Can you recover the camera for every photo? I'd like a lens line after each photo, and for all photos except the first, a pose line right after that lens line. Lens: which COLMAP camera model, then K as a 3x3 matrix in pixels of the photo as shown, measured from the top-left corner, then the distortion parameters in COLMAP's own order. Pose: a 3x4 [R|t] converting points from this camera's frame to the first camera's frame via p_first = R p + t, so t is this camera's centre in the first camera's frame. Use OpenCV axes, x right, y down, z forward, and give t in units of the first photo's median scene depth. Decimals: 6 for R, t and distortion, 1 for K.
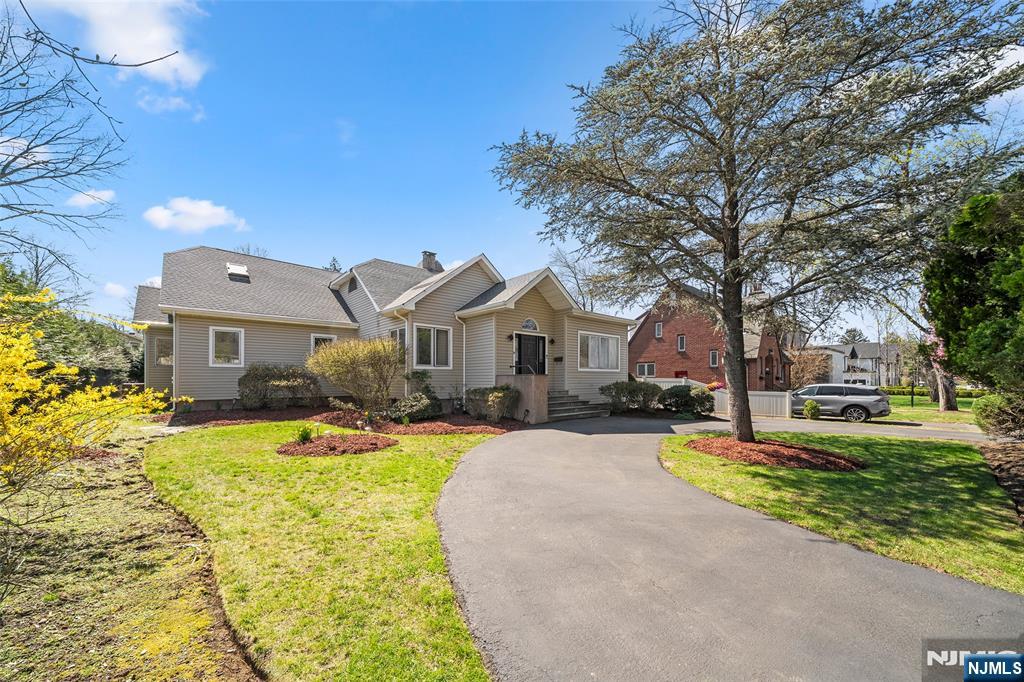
lens RADIAL K [[378.5, 0, 516.2], [0, 378.5, 375.7], [0, 0, 1]] dist [-0.001266, -0.000118]
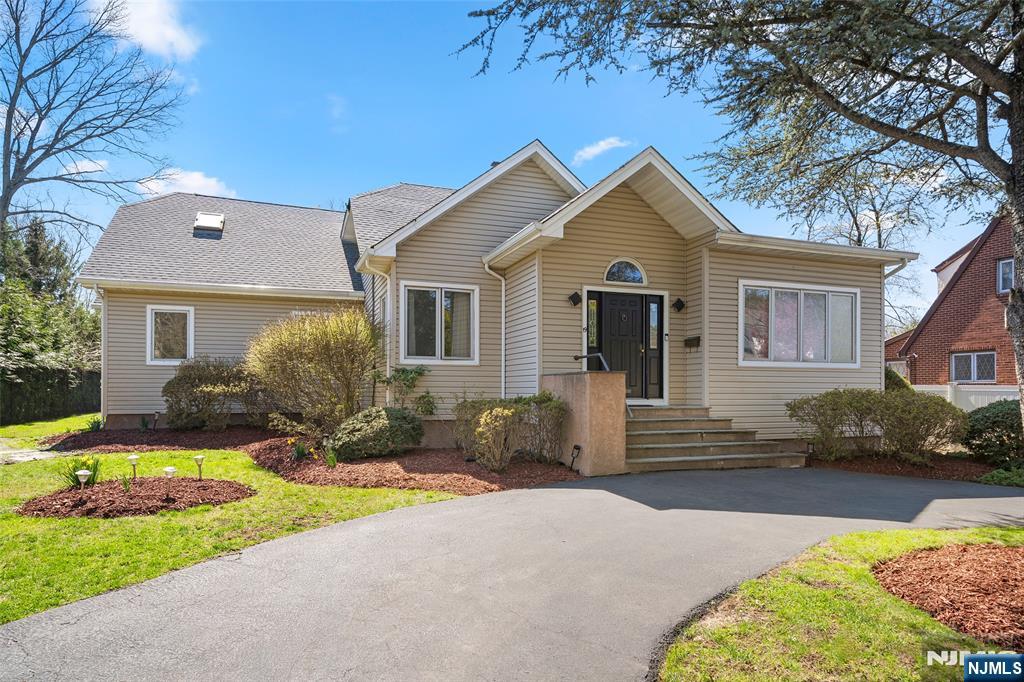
lens RADIAL K [[622.8, 0, 531.3], [0, 622.8, 379.8], [0, 0, 1]] dist [0.005078, 0.000603]
pose [[0.929682, -0.003170, -0.368351, 0.229072], [-0.000470, 0.999952, -0.009792, 0.013144], [0.368364, 0.009277, 0.929635, 0.216260]]
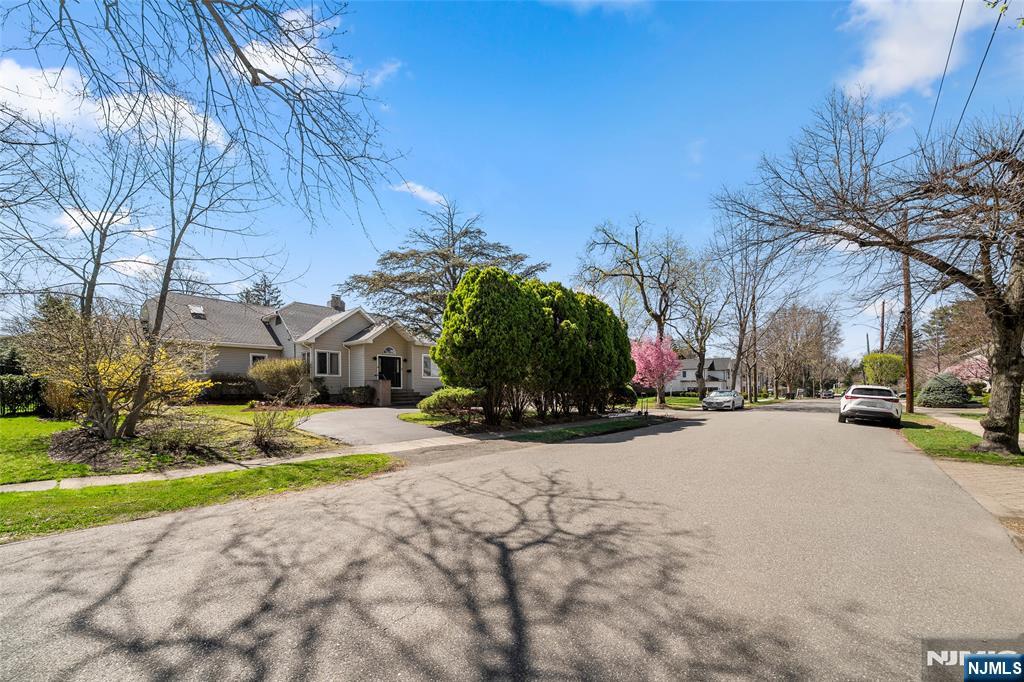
lens RADIAL K [[378.5, 0, 513.0], [0, 378.5, 396.1], [0, 0, 1]] dist [-0.001266, -0.000118]
pose [[0.991908, 0.001249, 0.126950, 0.387544], [-0.005591, 0.999411, 0.033846, 0.009191], [-0.126833, -0.034282, 0.991331, -0.795601]]
